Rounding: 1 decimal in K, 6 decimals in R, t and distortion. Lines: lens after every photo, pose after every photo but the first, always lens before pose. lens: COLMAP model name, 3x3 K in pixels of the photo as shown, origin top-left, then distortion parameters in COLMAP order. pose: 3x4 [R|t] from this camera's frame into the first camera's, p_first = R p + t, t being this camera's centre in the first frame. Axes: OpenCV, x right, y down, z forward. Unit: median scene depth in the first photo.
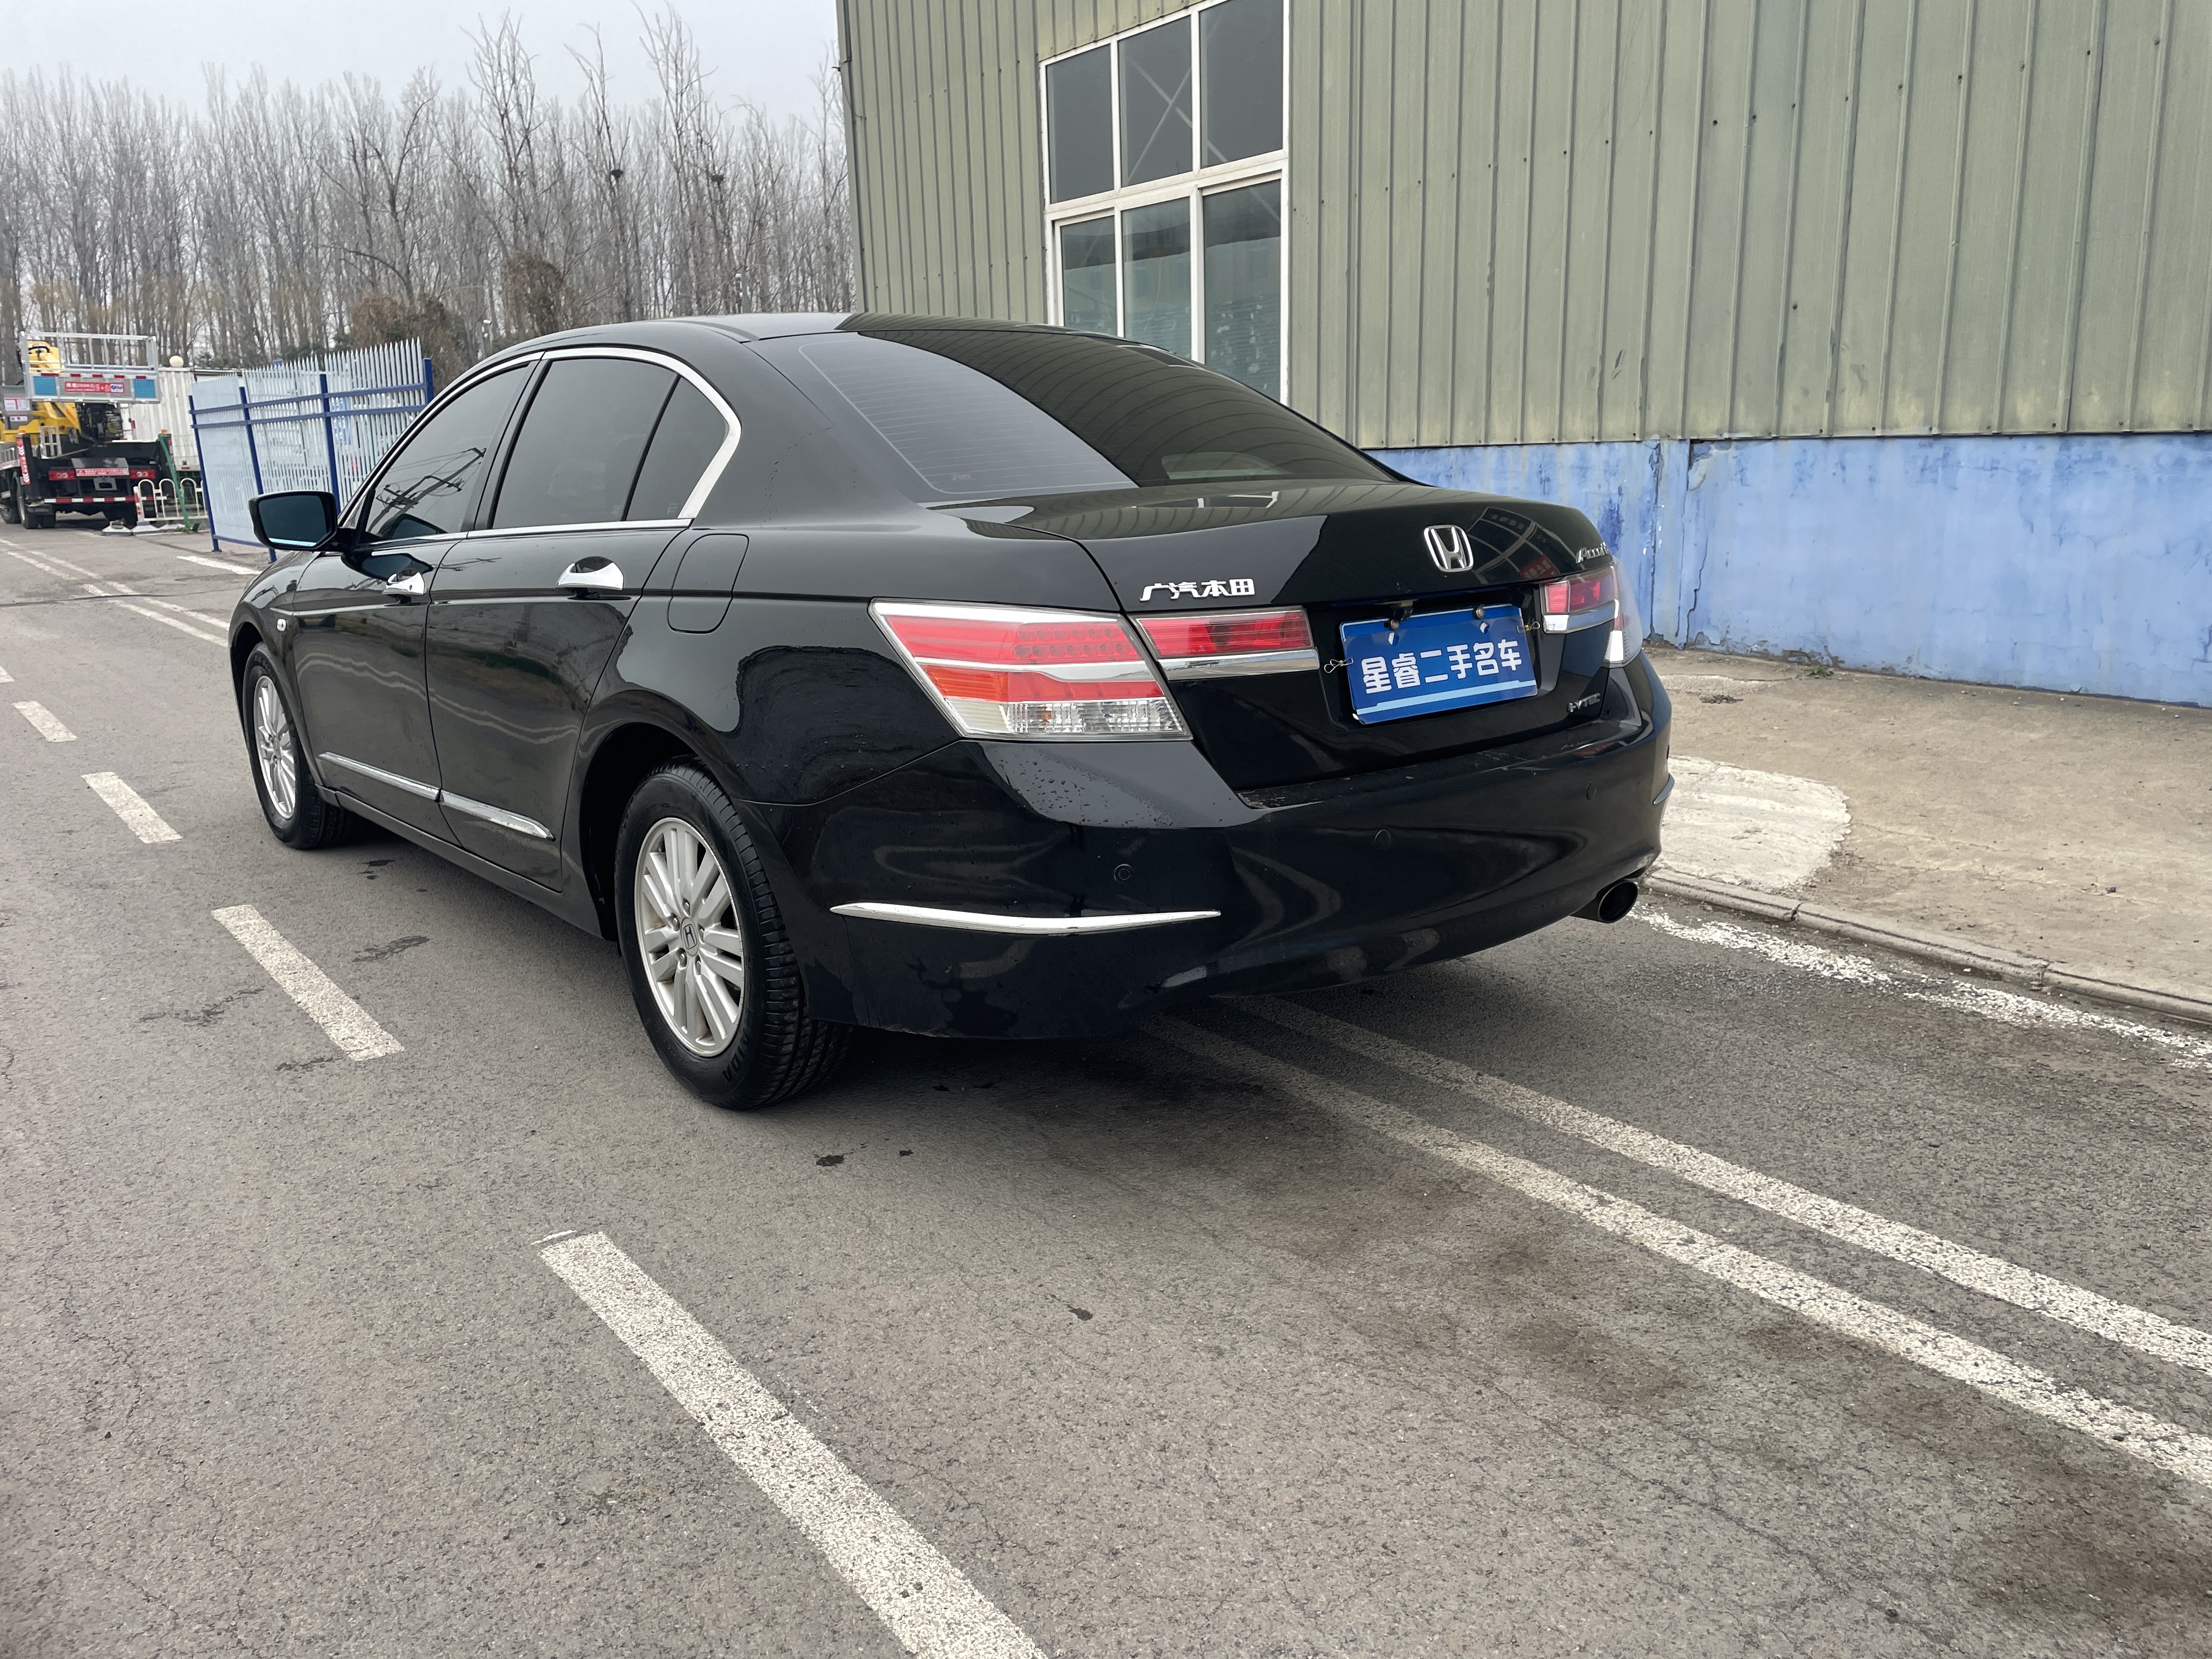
lens RADIAL K [[1656.2, 0, 1122.6], [0, 1656.2, 817.7], [0, 0, 1]] dist [0.090382, -0.110046]
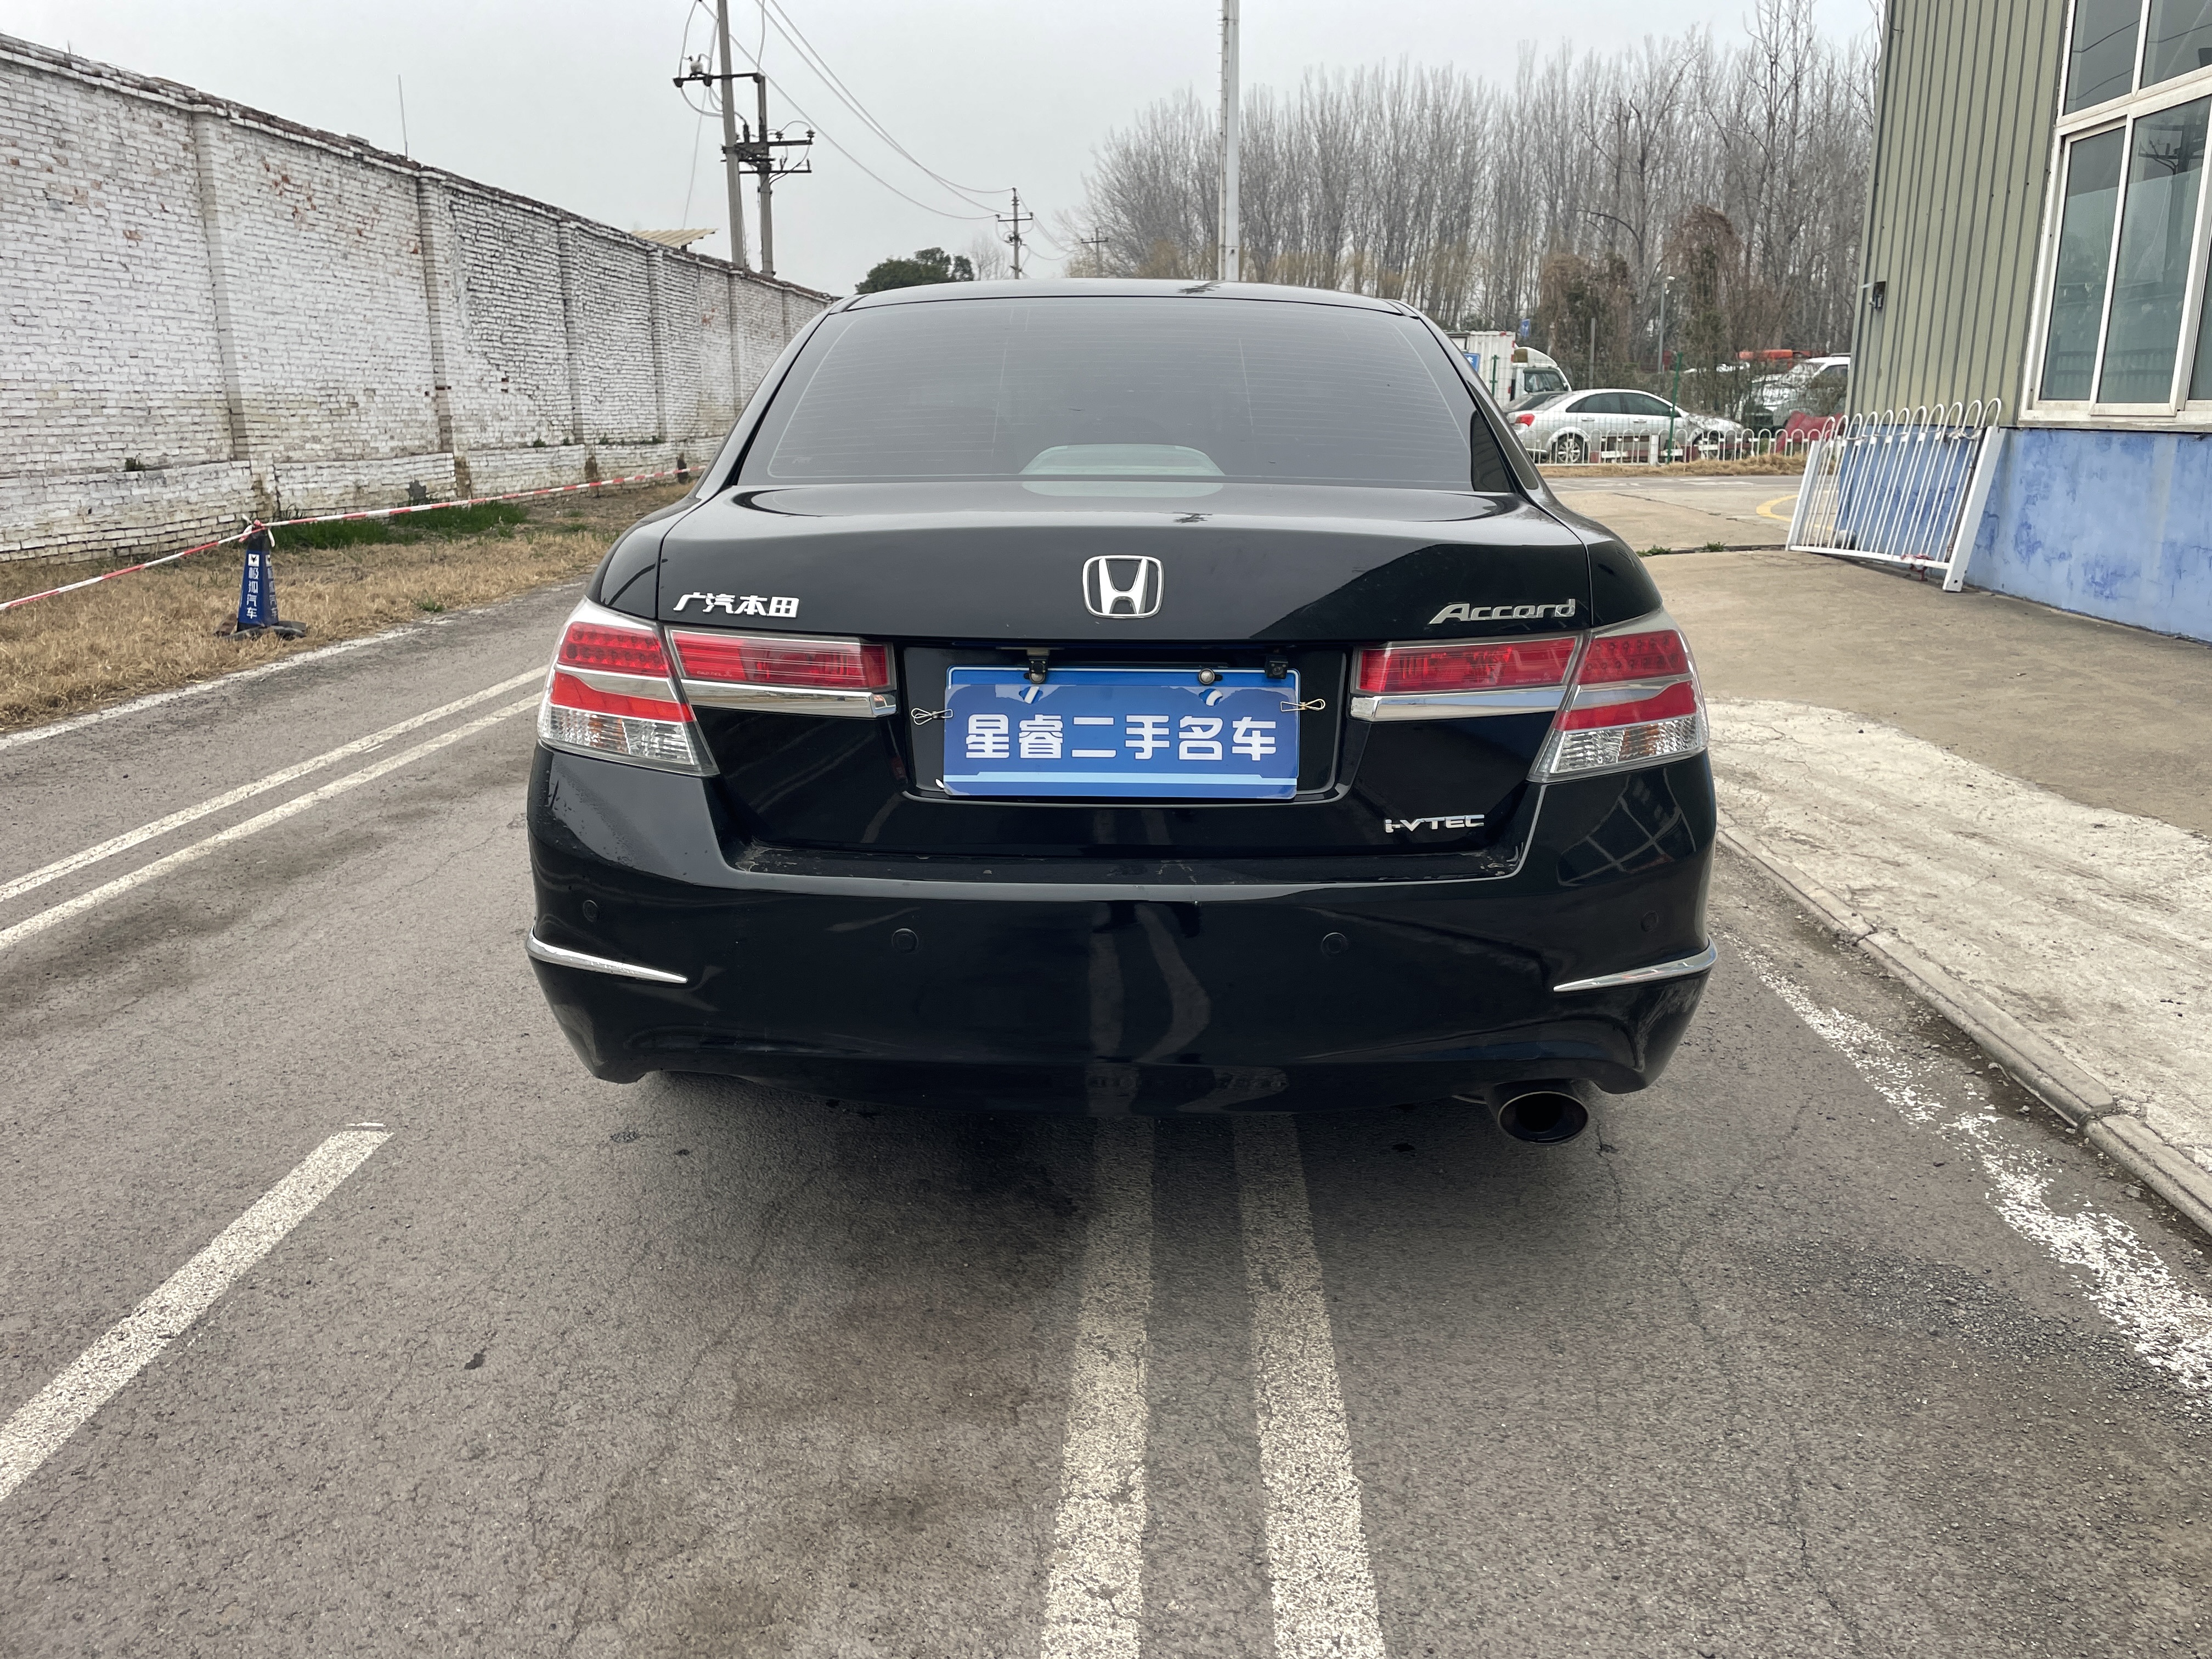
lens RADIAL K [[1658.2, 0, 1112.5], [0, 1658.2, 822.8], [0, 0, 1]] dist [0.088550, -0.108670]
pose [[0.766337, 0.178446, -0.617158, 0.302585], [-0.161519, 0.983309, 0.083754, -0.052986], [0.621803, 0.035498, 0.782369, 0.184146]]
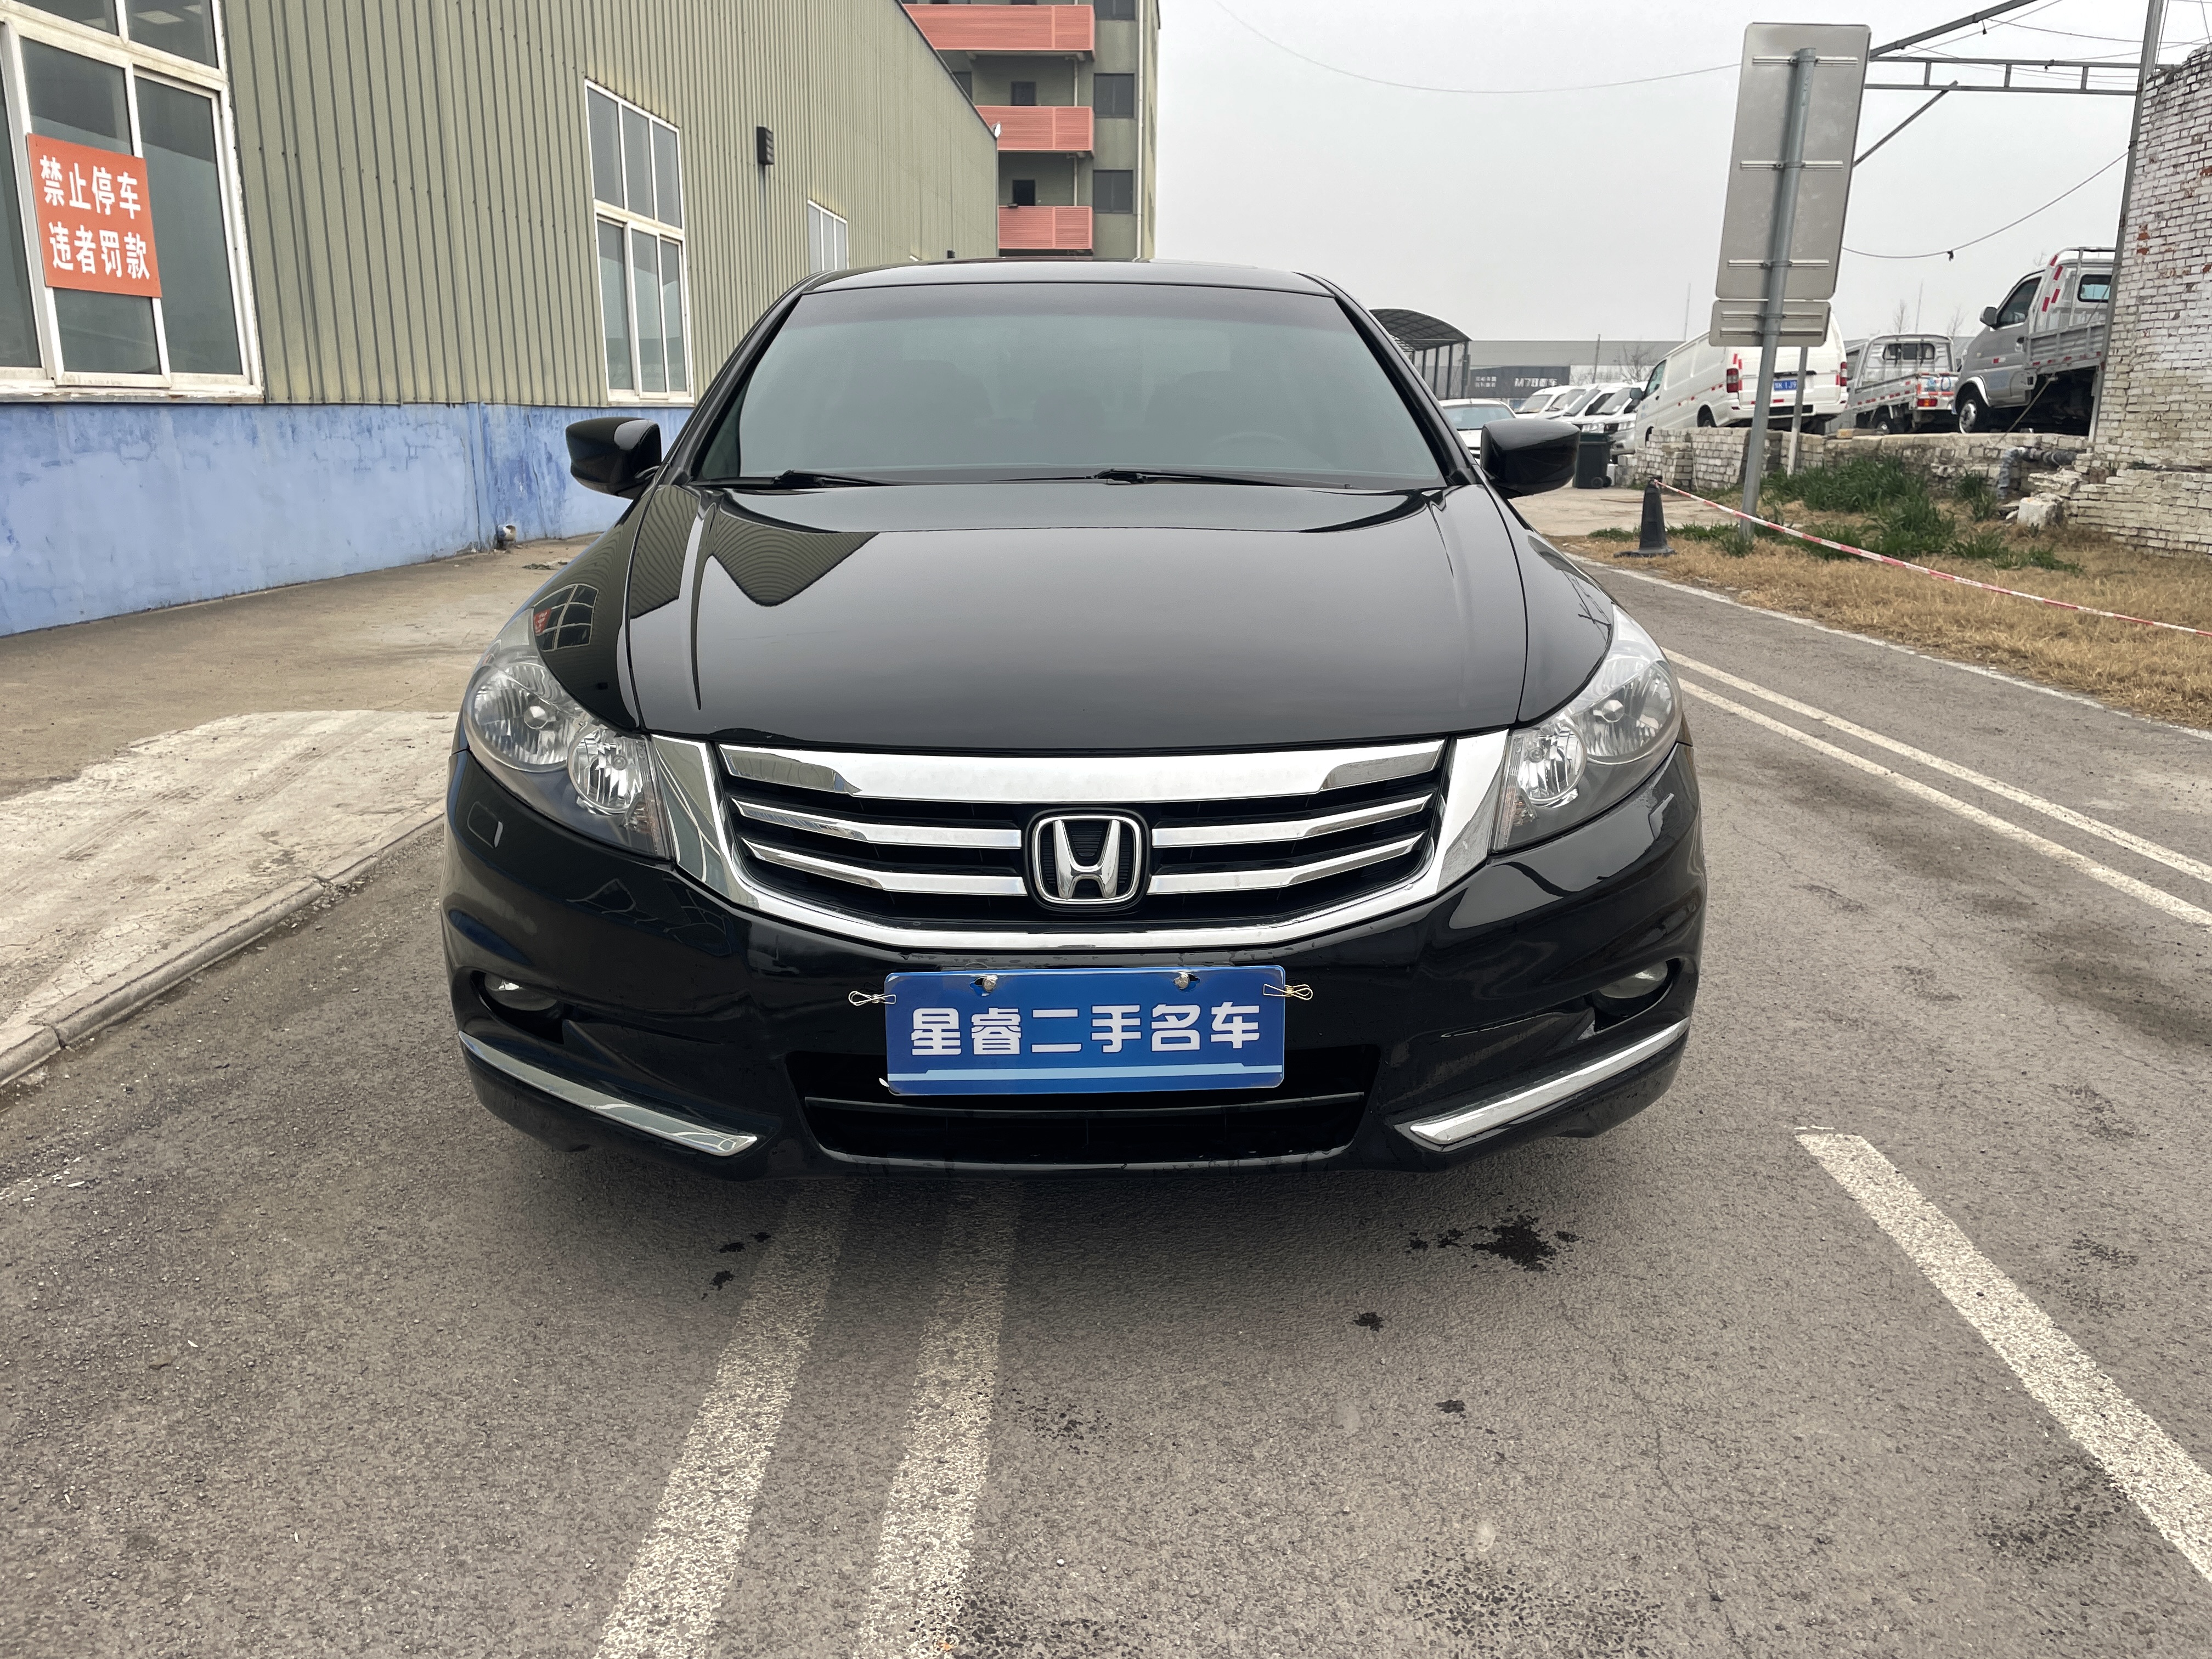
lens RADIAL K [[1660.7, 0, 1108.7], [0, 1660.7, 820.5], [0, 0, 1]] dist [0.099665, -0.120267]
pose [[-0.786597, -0.126774, 0.604313, -0.613999], [0.148997, 0.910806, 0.385011, -0.260640], [-0.599221, 0.392889, -0.697548, 1.276113]]
